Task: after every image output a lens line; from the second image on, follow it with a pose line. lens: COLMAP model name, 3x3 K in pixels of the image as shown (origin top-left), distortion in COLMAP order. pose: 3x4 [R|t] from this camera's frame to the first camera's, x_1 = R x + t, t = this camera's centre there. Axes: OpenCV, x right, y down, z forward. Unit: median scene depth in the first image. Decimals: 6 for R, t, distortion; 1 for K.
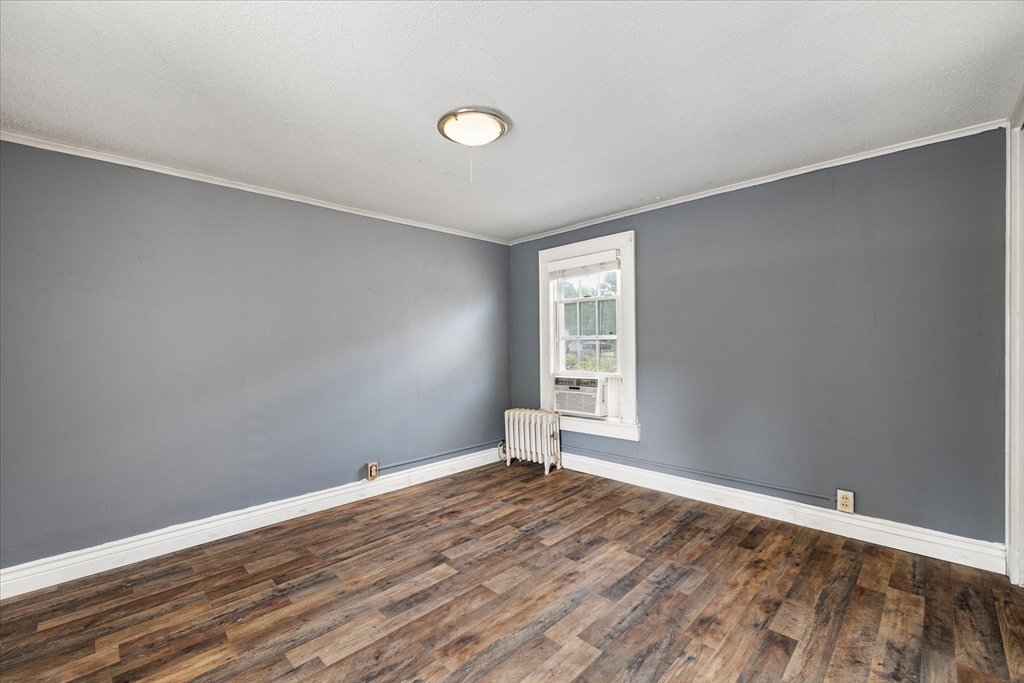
lens RADIAL K [[432.9, 0, 511.0], [0, 432.9, 339.6], [0, 0, 1]] dist [0.000817, 0.000029]
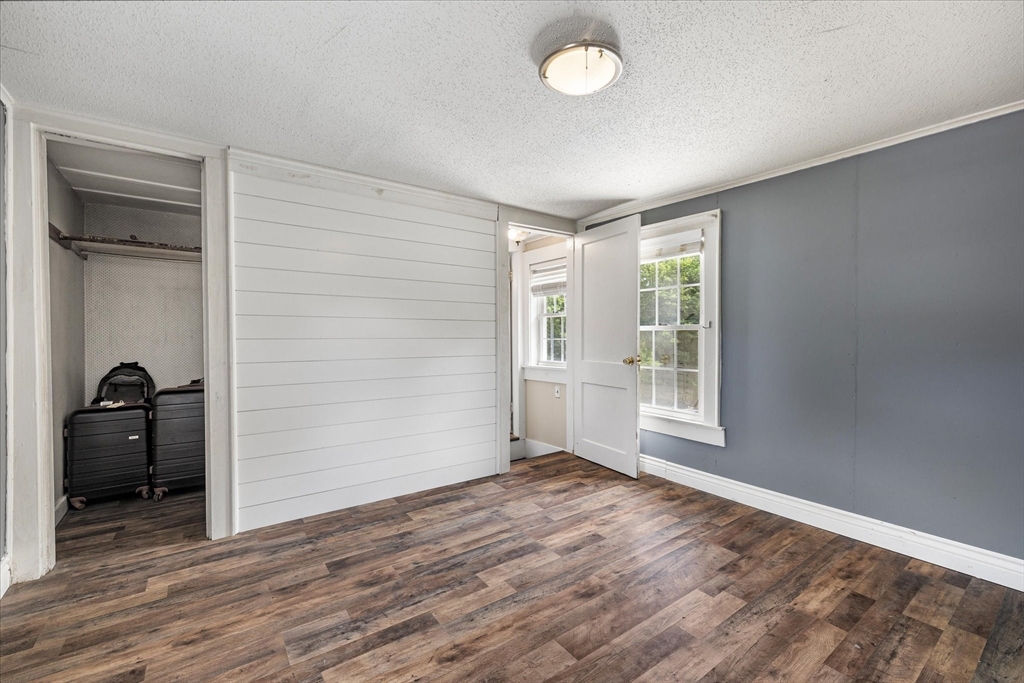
lens RADIAL K [[432.9, 0, 511.0], [0, 432.9, 339.6], [0, 0, 1]] dist [0.000817, 0.000029]
pose [[-0.987398, 0.010922, 0.157882, -0.087009], [0.011781, 0.999920, 0.004508, 0.022563], [-0.157820, 0.006311, -0.987448, 1.936908]]
